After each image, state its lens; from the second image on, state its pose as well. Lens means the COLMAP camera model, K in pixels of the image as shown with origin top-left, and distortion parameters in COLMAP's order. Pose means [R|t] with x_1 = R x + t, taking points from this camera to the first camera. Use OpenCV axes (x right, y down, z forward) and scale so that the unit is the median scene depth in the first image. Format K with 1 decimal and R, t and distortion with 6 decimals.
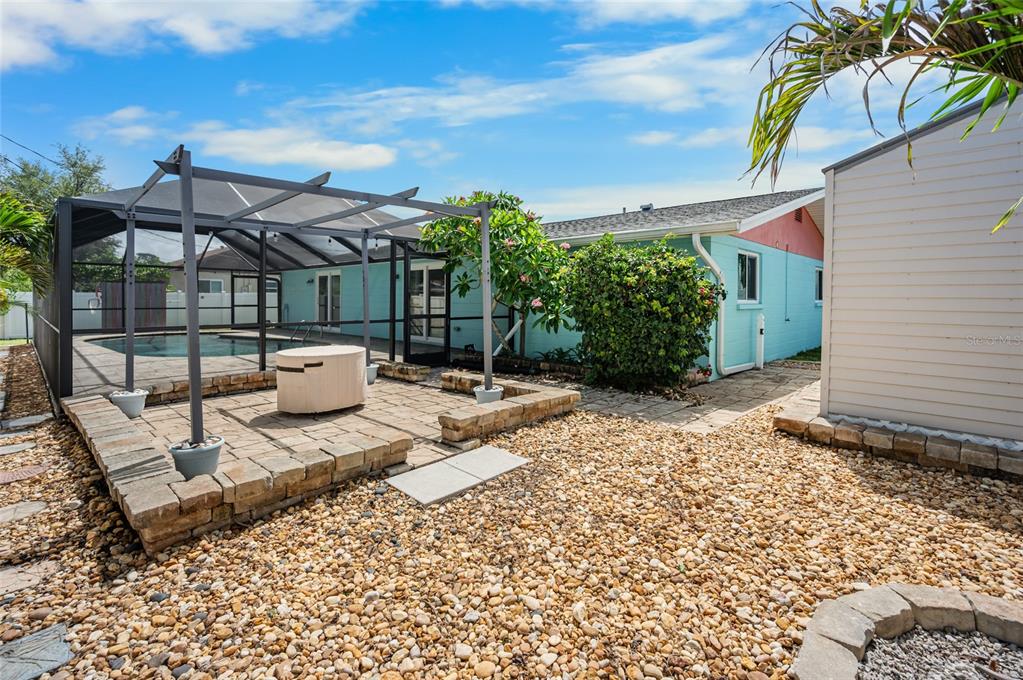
lens RADIAL K [[464.4, 0, 494.7], [0, 464.4, 301.0], [0, 0, 1]] dist [0.005243, 0.000055]
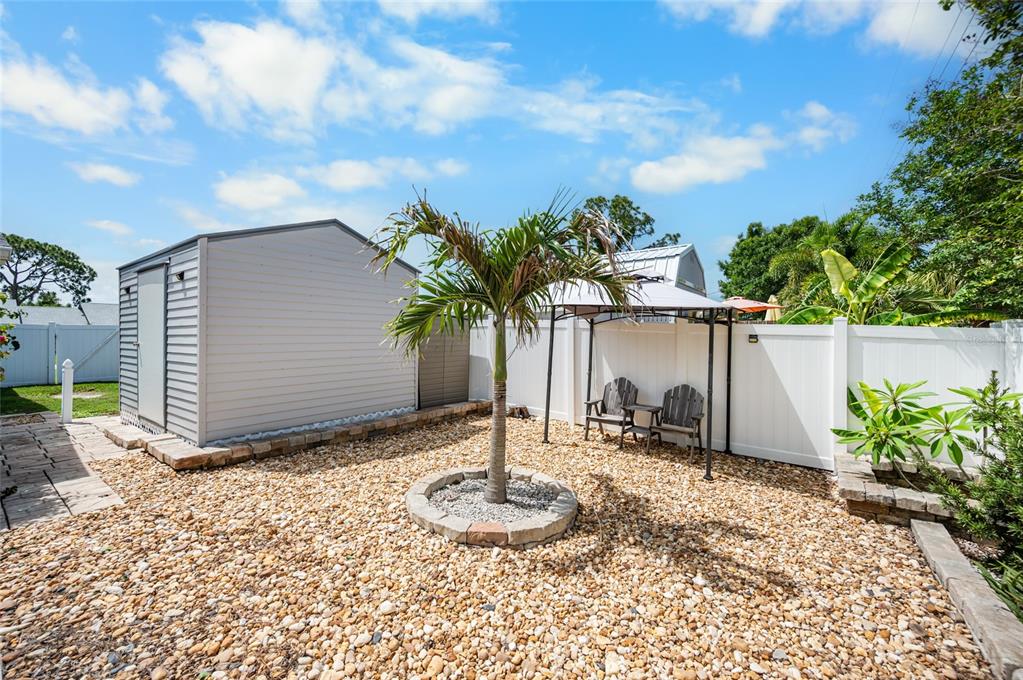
lens RADIAL K [[410.6, 0, 518.0], [0, 410.6, 338.3], [0, 0, 1]] dist [0.000964, -0.001029]
pose [[-0.134153, -0.014894, 0.990849, -0.631244], [0.011847, 0.999791, 0.016633, -0.048819], [-0.990890, 0.013970, -0.133949, 0.524333]]
